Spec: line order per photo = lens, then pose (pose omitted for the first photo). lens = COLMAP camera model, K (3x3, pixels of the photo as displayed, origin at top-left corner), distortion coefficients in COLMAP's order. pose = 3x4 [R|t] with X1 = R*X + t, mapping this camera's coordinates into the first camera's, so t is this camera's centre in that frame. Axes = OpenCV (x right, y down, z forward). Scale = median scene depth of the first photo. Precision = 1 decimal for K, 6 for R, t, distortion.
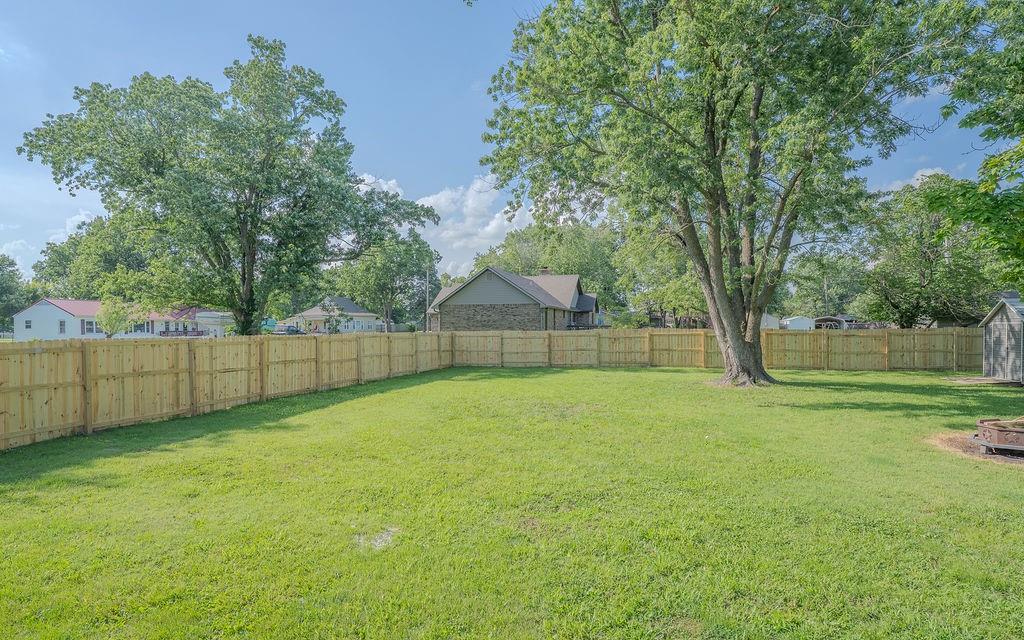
lens RADIAL K [[547.3, 0, 520.0], [0, 547.3, 336.6], [0, 0, 1]] dist [-0.014187, 0.004633]
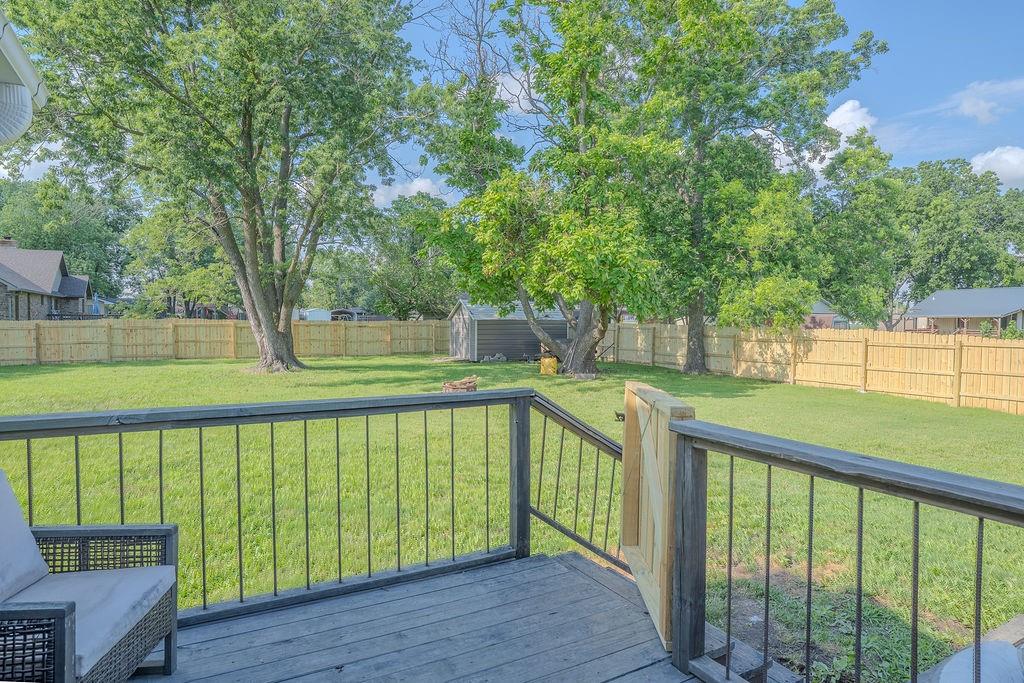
lens RADIAL K [[566.5, 0, 512.5], [0, 566.5, 340.1], [0, 0, 1]] dist [-0.041585, 0.030992]
pose [[0.690107, -0.017282, 0.723501, -0.071178], [0.001995, 0.999756, 0.021978, 0.001519], [-0.723705, -0.013724, 0.689973, -0.104081]]
